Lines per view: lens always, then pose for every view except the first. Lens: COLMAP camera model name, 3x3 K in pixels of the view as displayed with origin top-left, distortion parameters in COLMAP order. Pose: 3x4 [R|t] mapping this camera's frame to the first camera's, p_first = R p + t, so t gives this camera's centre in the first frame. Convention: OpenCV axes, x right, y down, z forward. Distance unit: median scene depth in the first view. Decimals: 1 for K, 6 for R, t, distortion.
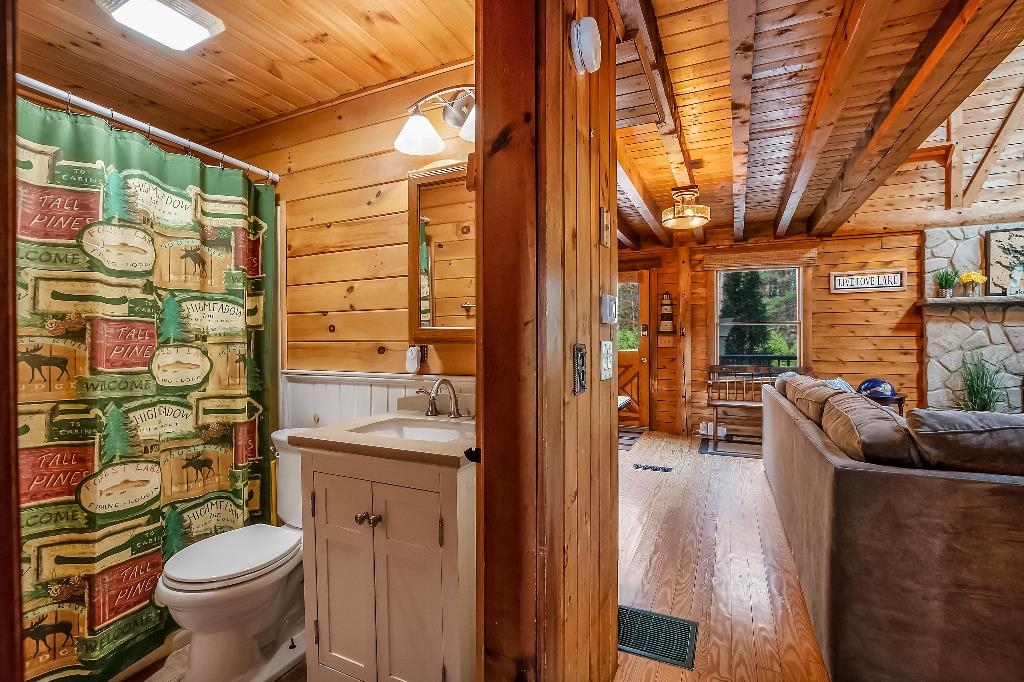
lens RADIAL K [[470.7, 0, 513.4], [0, 470.7, 330.0], [0, 0, 1]] dist [-0.000681, 0.000034]
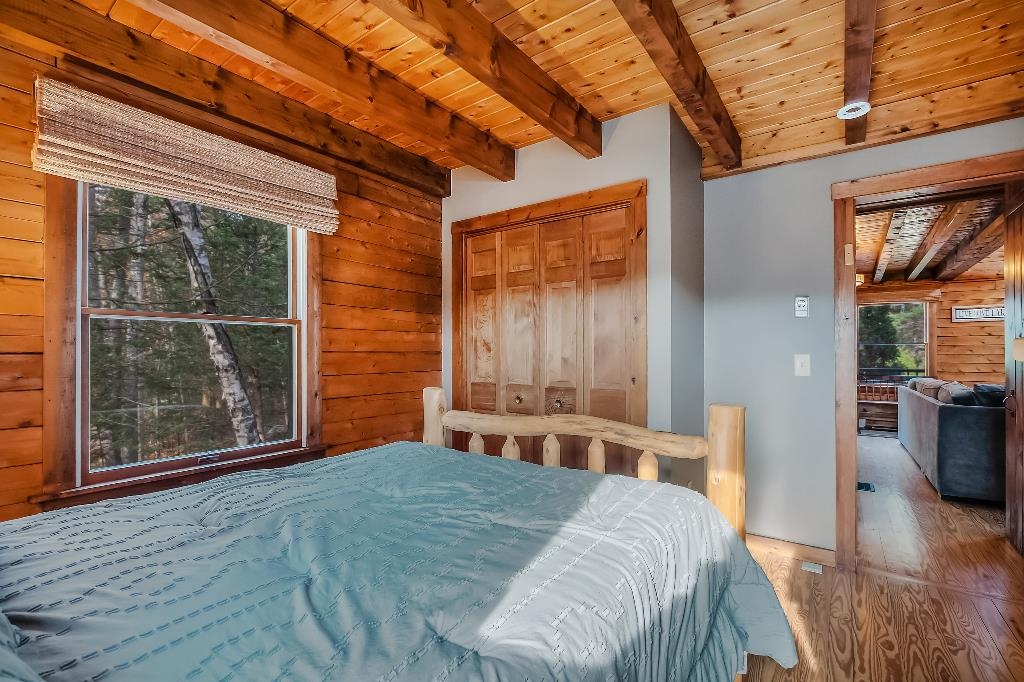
lens RADIAL K [[465.9, 0, 512.0], [0, 465.9, 341.0], [0, 0, 1]] dist [-0.001360, -0.000269]
pose [[0.982881, 0.001055, -0.184237, -0.327334], [-0.002714, 0.999958, -0.008755, -0.008333], [0.184220, 0.009105, 0.982843, -0.552822]]
